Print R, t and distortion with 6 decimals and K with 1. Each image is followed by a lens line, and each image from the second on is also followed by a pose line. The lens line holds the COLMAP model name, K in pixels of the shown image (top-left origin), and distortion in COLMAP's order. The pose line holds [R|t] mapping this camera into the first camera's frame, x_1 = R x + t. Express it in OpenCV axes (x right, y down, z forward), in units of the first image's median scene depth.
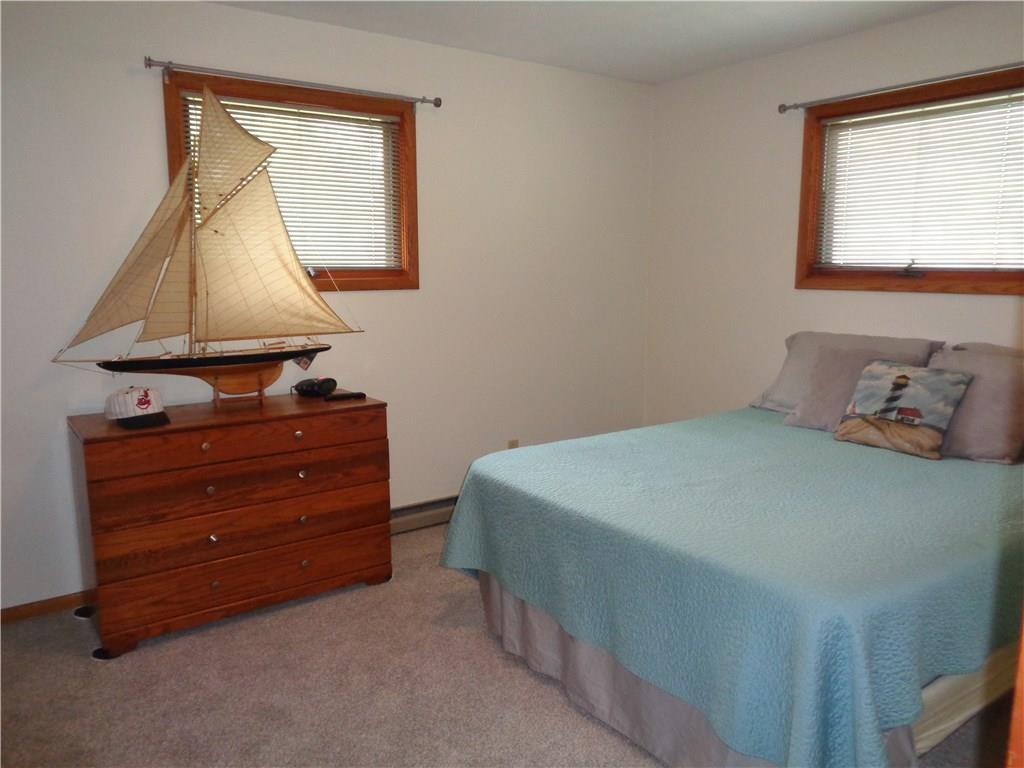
lens RADIAL K [[765.8, 0, 514.3], [0, 765.8, 380.7], [0, 0, 1]] dist [-0.005652, -0.001329]
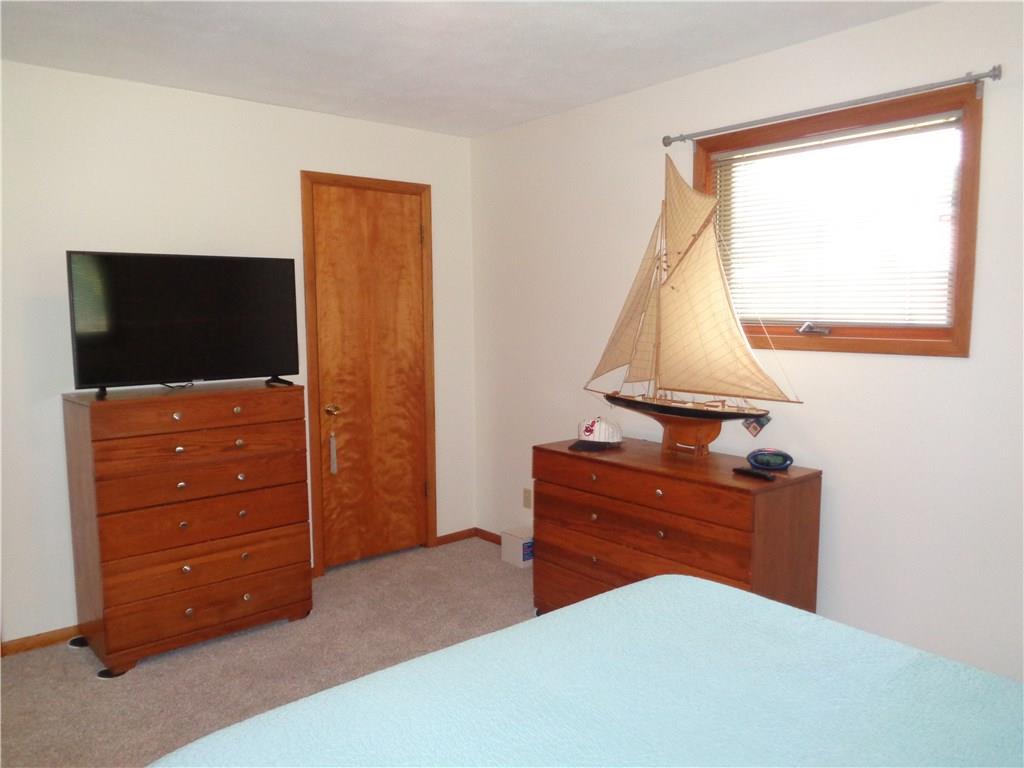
lens RADIAL K [[765.8, 0, 514.3], [0, 765.8, 380.7], [0, 0, 1]] dist [-0.005652, -0.001329]
pose [[0.067019, 0.098712, -0.992857, 0.644672], [-0.145285, 0.985453, 0.088170, -0.127101], [0.987117, 0.138338, 0.080386, 0.703131]]
